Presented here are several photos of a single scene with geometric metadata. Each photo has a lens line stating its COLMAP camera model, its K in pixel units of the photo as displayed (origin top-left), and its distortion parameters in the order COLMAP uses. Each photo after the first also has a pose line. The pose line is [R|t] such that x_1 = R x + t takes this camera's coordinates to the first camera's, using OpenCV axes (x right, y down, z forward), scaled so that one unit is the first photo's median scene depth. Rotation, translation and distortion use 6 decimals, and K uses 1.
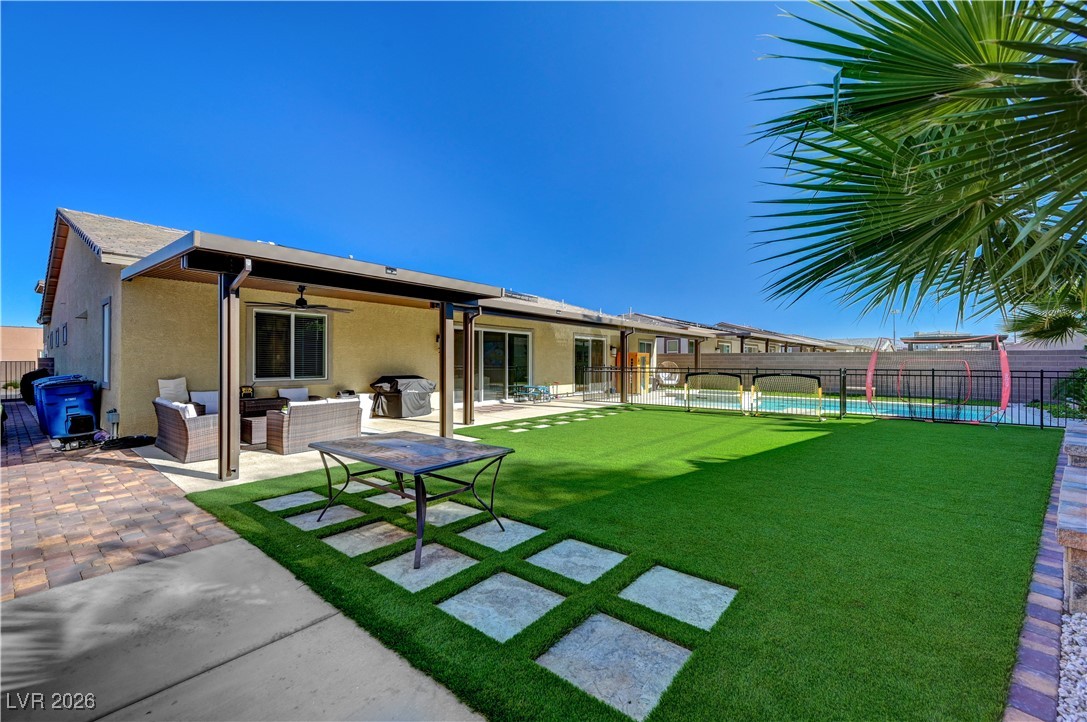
lens RADIAL K [[443.3, 0, 543.5], [0, 443.3, 361.0], [0, 0, 1]] dist [0.000061, -0.000001]
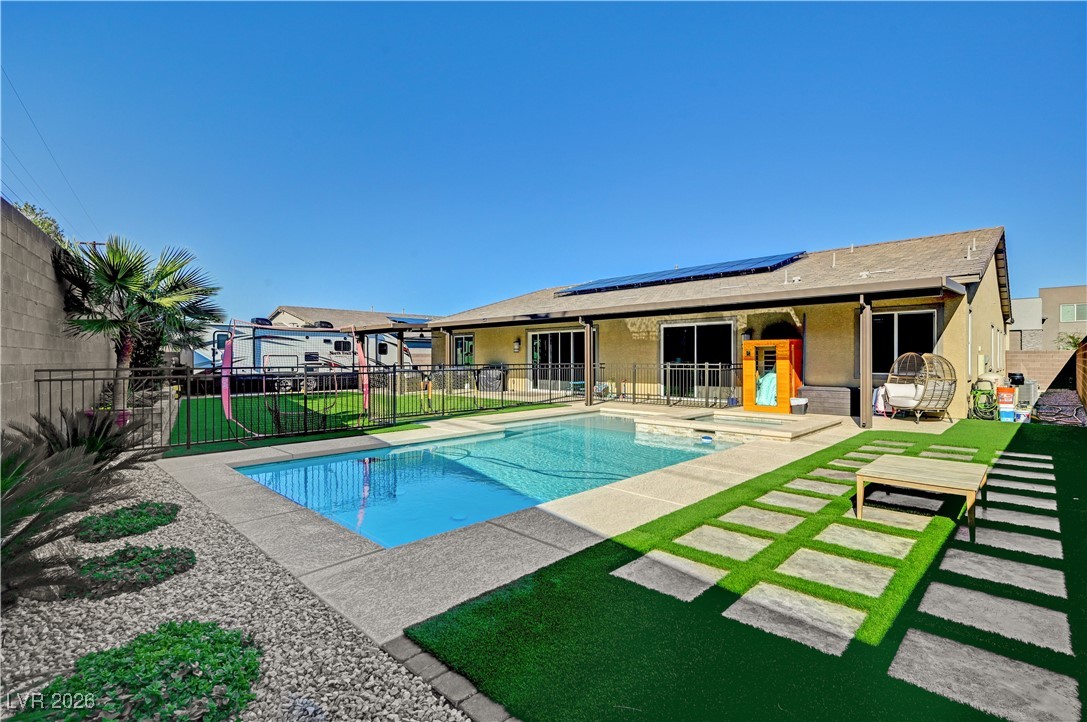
lens RADIAL K [[504.5, 0, 543.5], [0, 504.5, 361.0], [0, 0, 1]] dist [0.000397, 0.000084]
pose [[-0.084637, -0.002497, -0.996409, 1.065957], [0.004062, 0.999988, -0.002851, 0.011897], [0.996404, -0.004288, -0.084626, 0.917583]]
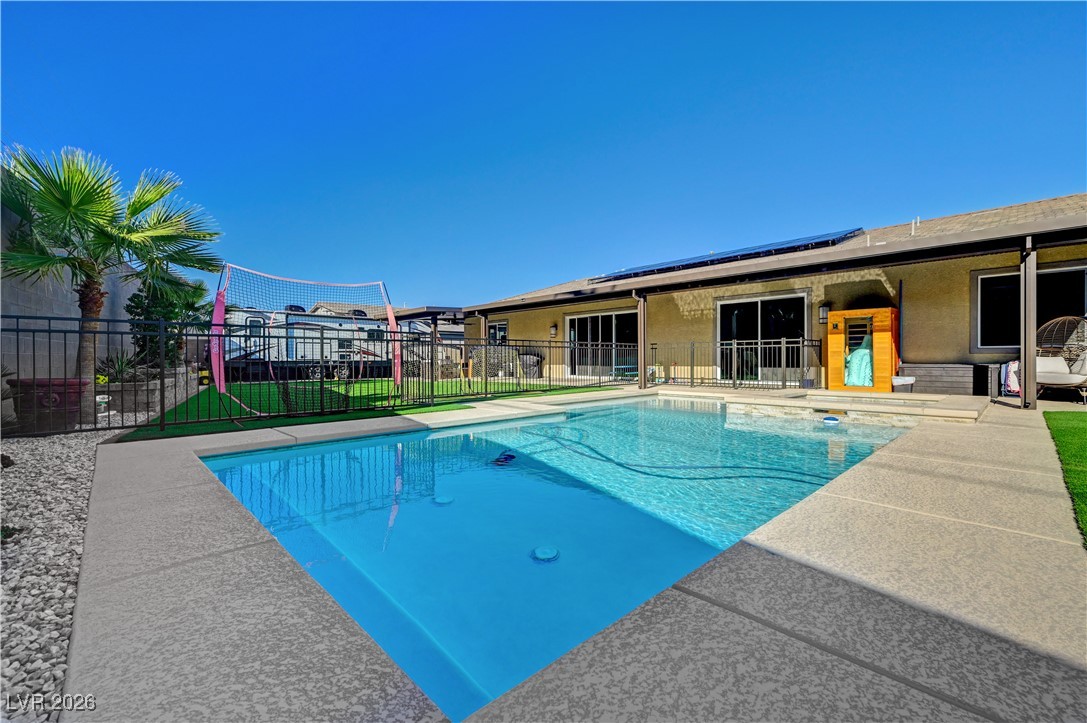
lens RADIAL K [[462.6, 0, 543.5], [0, 462.6, 361.5], [0, 0, 1]] dist [0.000457, 0.000074]
pose [[-0.122054, 0.002806, -0.992520, 0.924487], [0.007507, 0.999970, 0.001904, 0.041960], [0.992495, -0.007219, -0.122071, 0.855809]]
